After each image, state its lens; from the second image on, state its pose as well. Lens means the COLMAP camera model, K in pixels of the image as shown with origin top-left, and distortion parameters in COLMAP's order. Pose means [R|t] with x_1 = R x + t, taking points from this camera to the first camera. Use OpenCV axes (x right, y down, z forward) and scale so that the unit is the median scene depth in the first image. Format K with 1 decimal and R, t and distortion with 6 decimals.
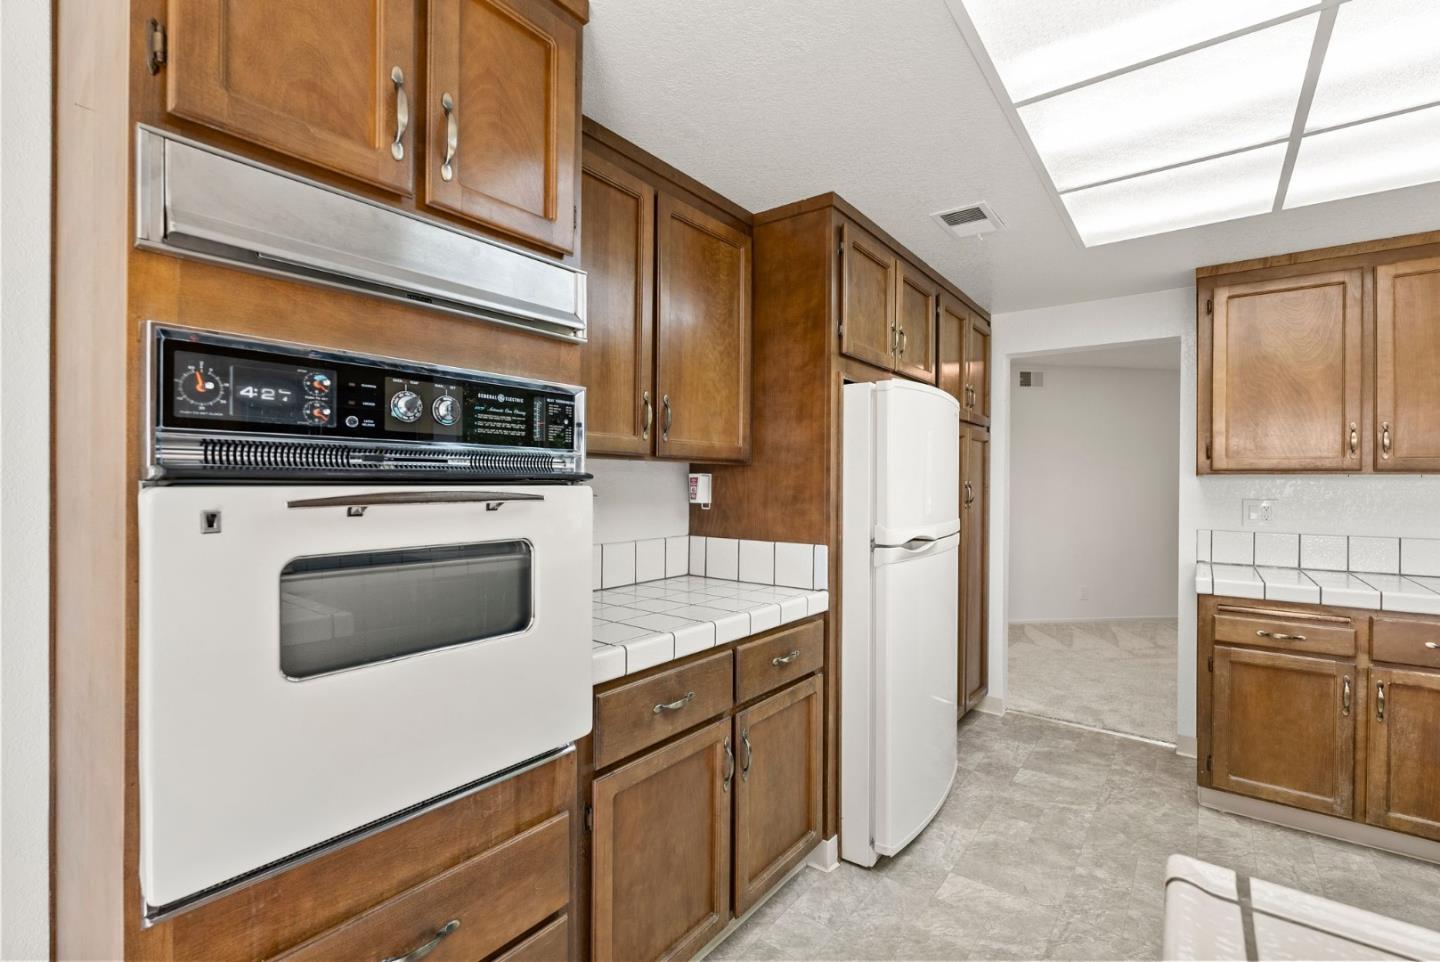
lens RADIAL K [[633.6, 0, 713.3], [0, 633.6, 487.5], [0, 0, 1]] dist [0.000192, -0.000067]
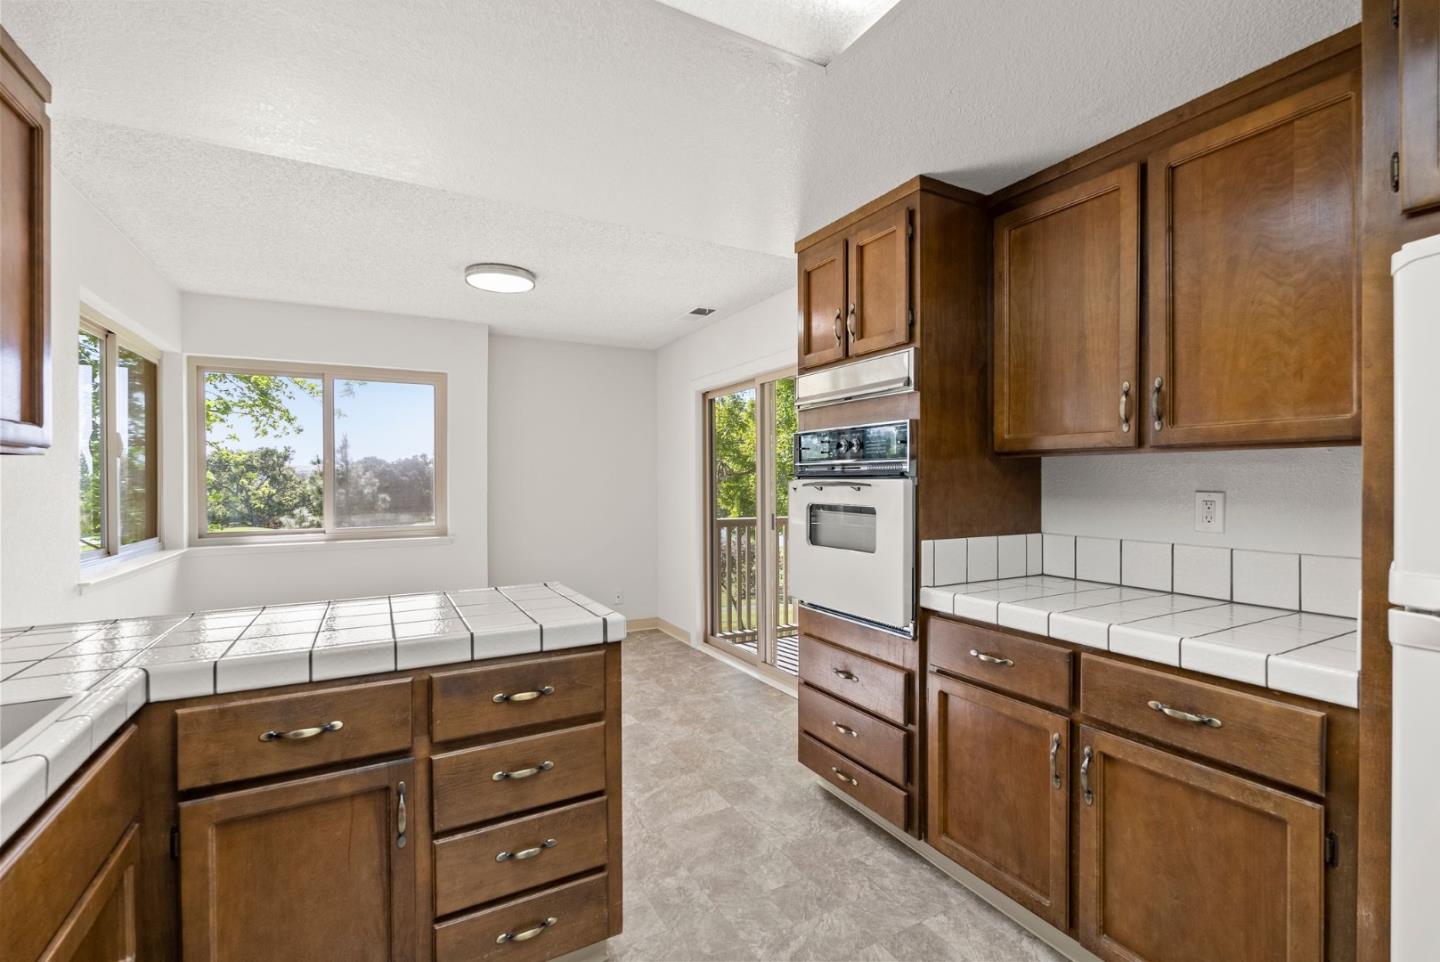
lens RADIAL K [[633.6, 0, 708.3], [0, 633.6, 484.2], [0, 0, 1]] dist [0.000192, -0.000067]
pose [[-0.405468, 0.008122, -0.914073, 1.071293], [-0.003234, 0.999942, 0.010320, -0.003355], [0.914104, 0.007140, -0.405418, 0.841196]]
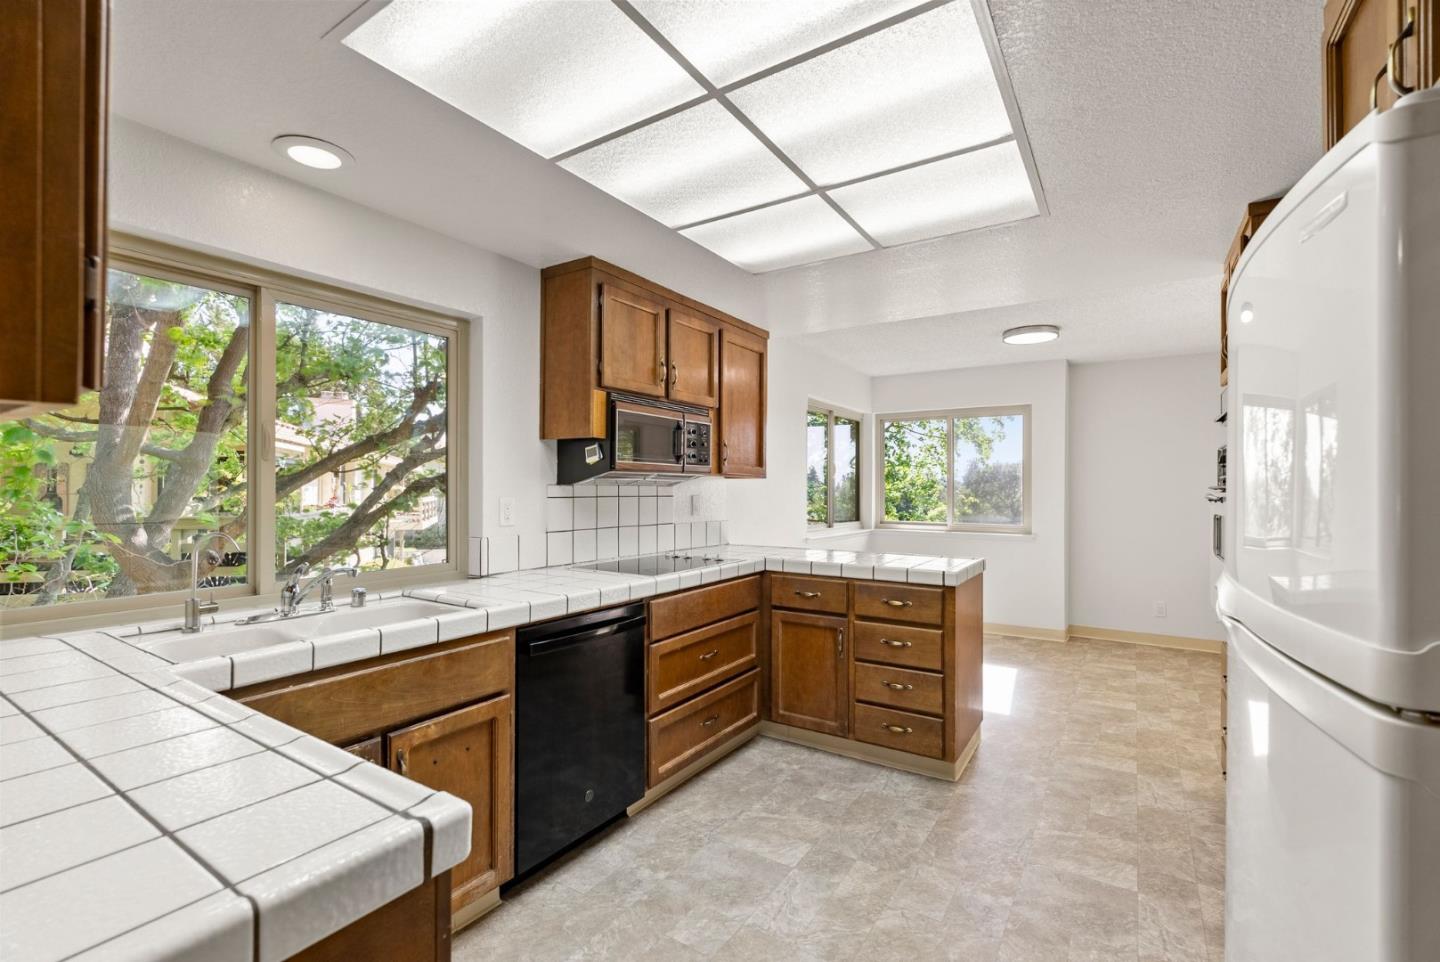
lens RADIAL K [[633.6, 0, 721.5], [0, 633.6, 482.9], [0, 0, 1]] dist [0.000192, -0.000067]
pose [[-0.997011, -0.007425, -0.076904, 0.975042], [-0.007511, 0.999971, 0.000824, -0.015791], [0.076896, 0.001399, -0.997038, 1.805660]]
